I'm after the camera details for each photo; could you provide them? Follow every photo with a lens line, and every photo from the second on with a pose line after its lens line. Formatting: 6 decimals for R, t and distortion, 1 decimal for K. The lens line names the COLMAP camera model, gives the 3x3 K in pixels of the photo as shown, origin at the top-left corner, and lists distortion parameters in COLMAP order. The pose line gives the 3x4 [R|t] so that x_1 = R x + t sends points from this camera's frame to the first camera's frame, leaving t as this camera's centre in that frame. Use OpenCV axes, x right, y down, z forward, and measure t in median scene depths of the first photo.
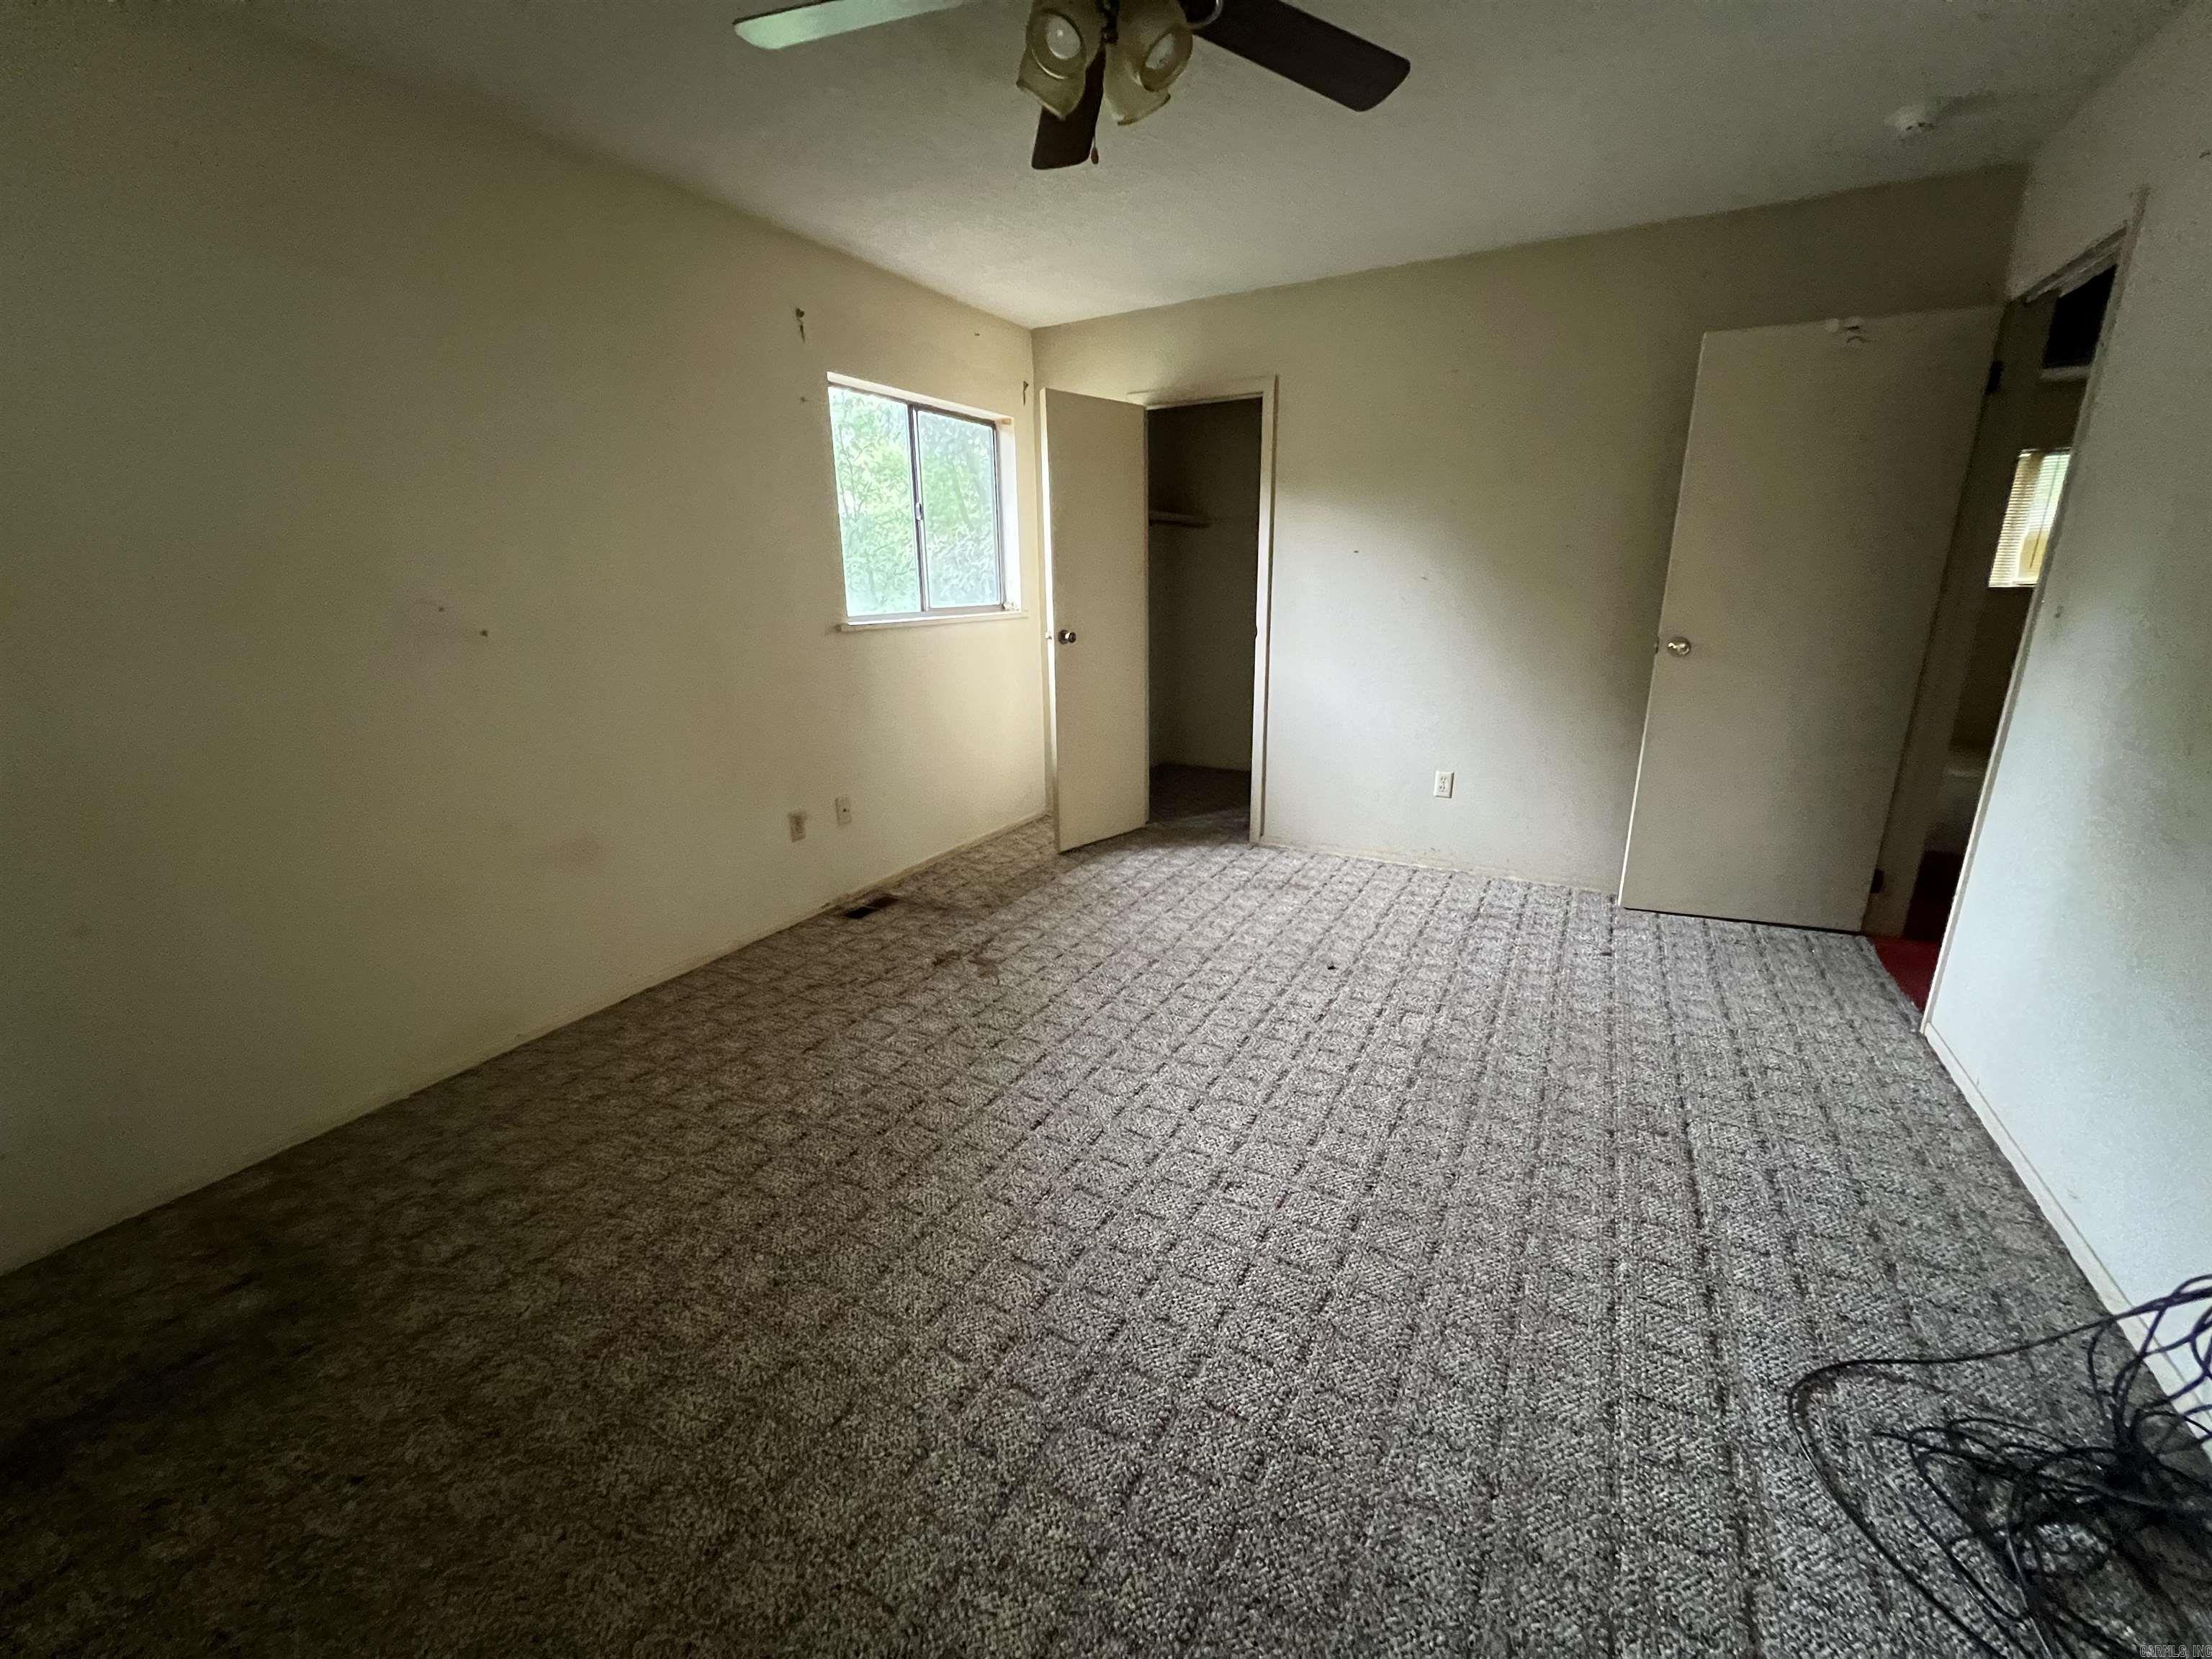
lens RADIAL K [[887.1, 0, 1102.5], [0, 887.1, 821.3], [0, 0, 1]] dist [-0.002077, 0.001070]
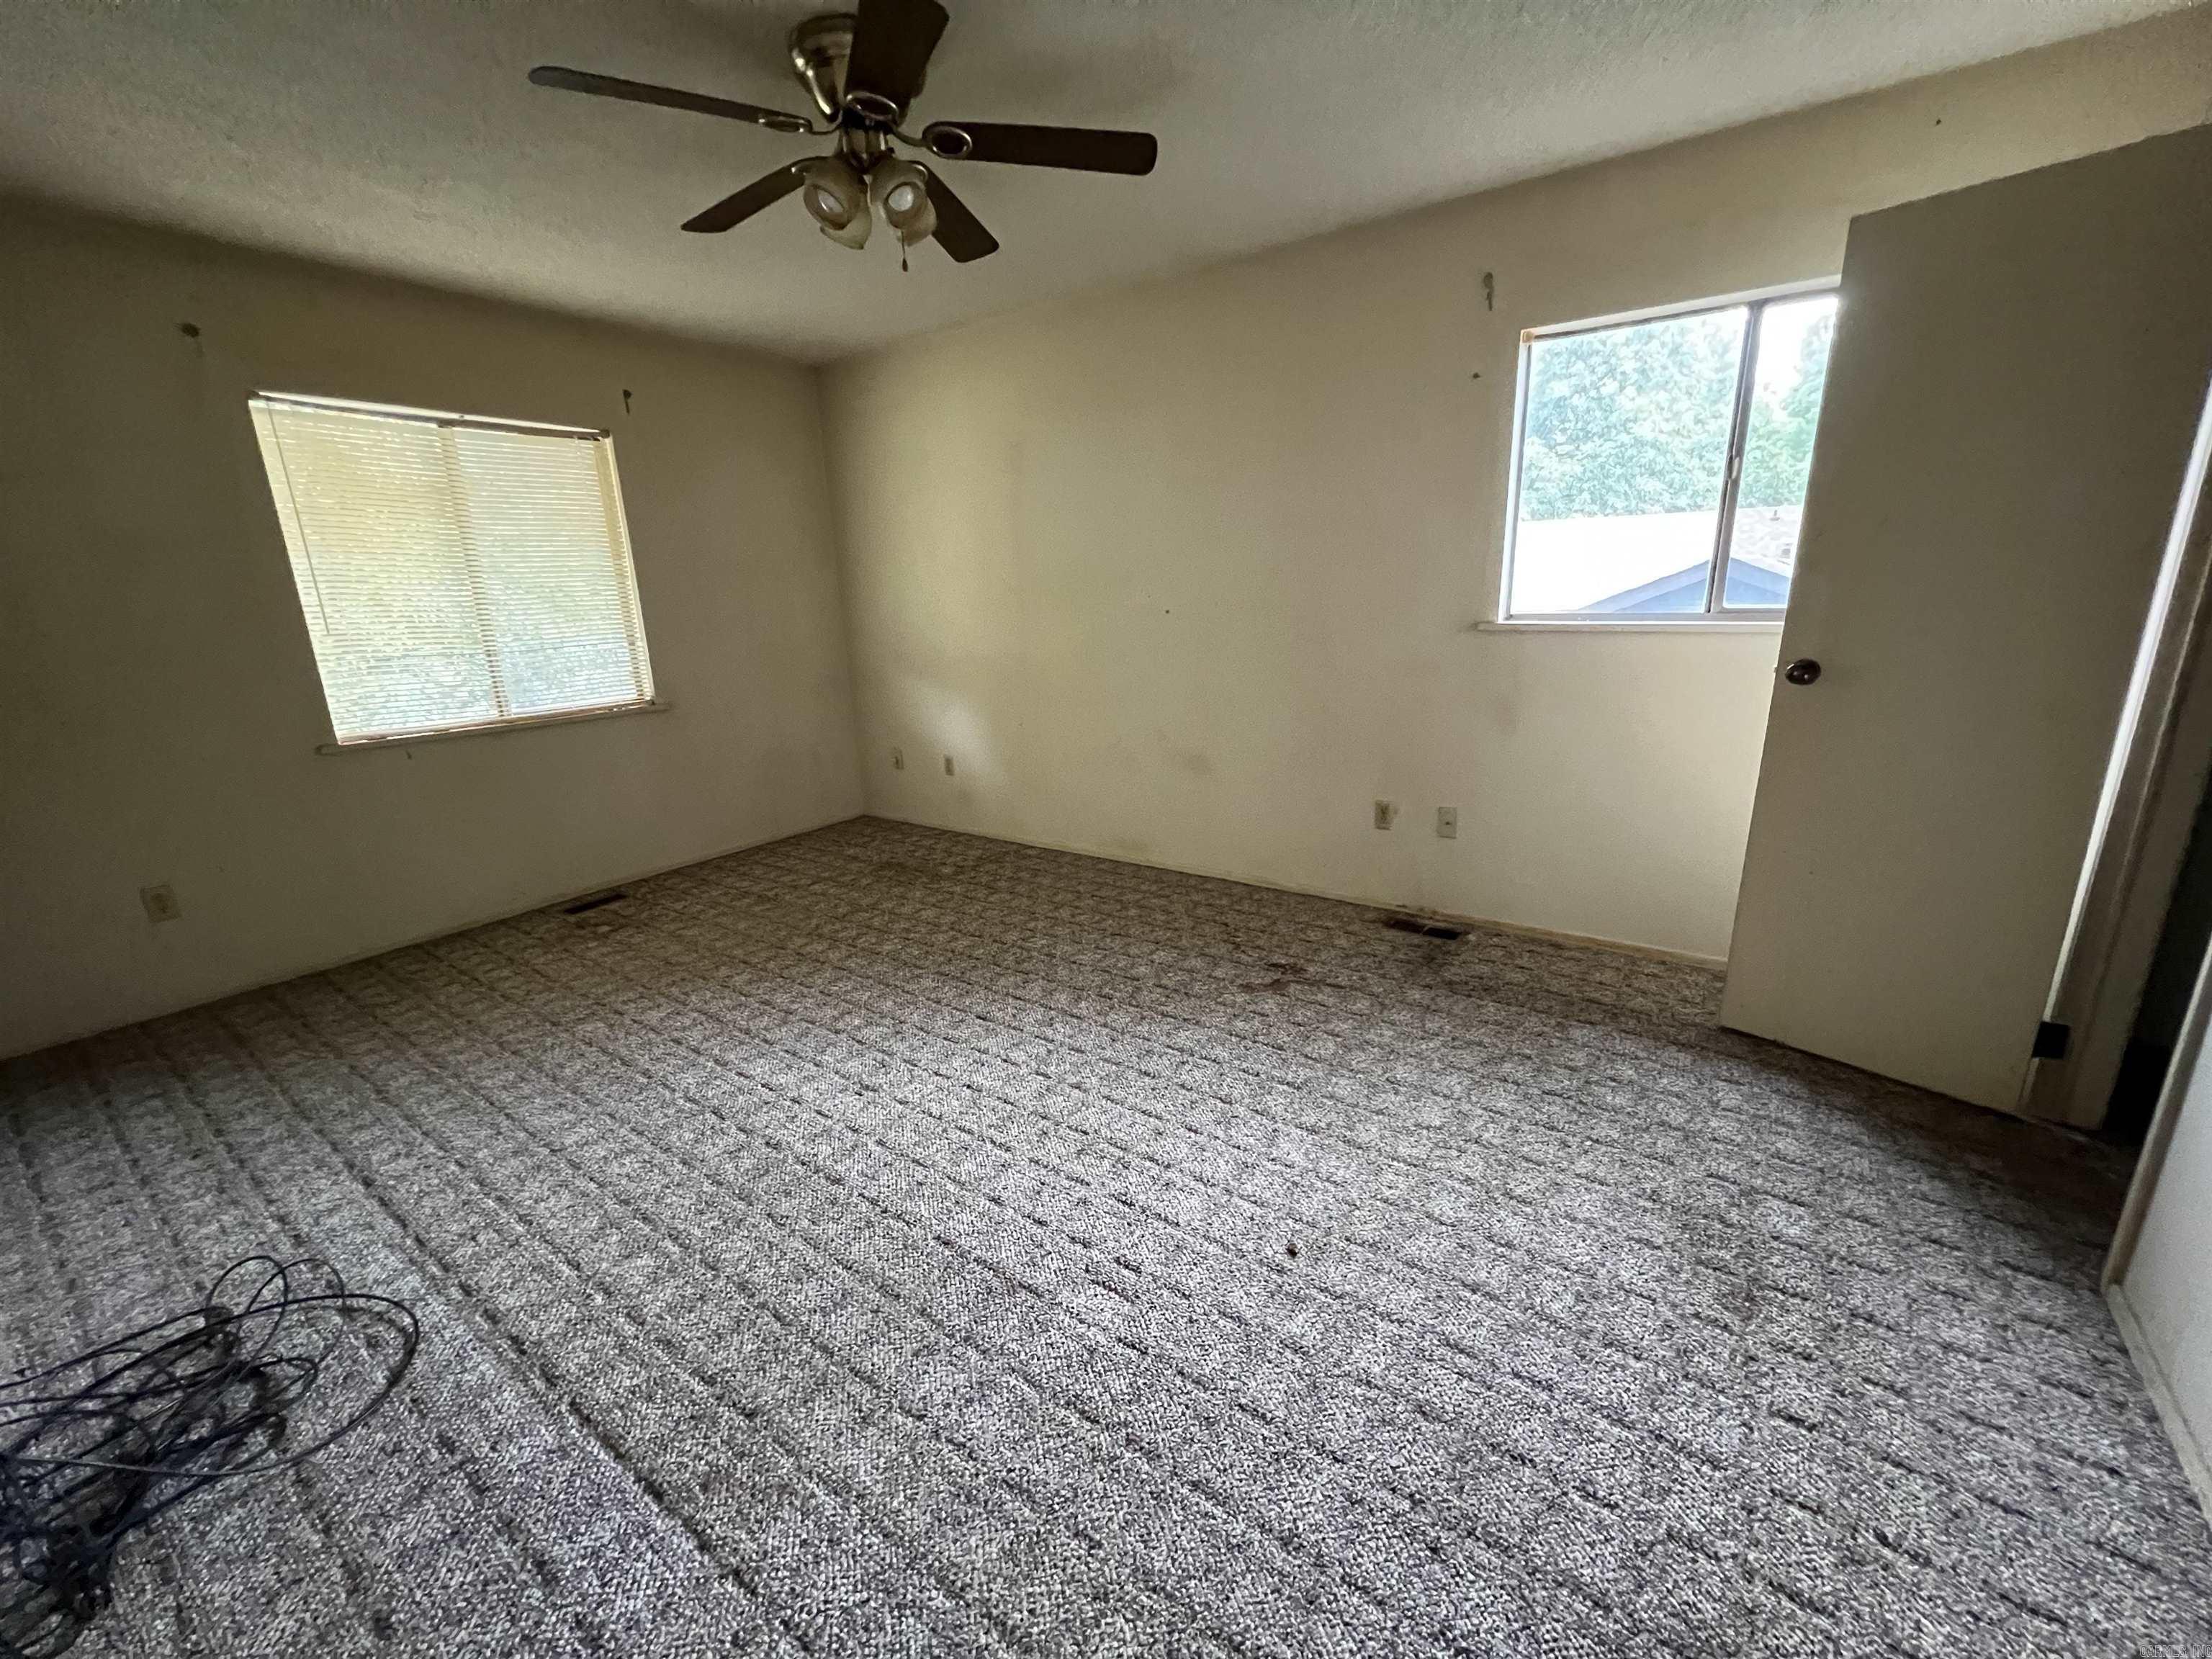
lens RADIAL K [[887.1, 0, 1104.8], [0, 887.1, 830.6], [0, 0, 1]] dist [-0.002077, 0.001070]
pose [[-0.115225, 0.287217, -0.950910, 0.790237], [-0.231552, 0.923148, 0.306890, -0.258273], [0.965975, 0.255546, -0.039864, 0.869863]]
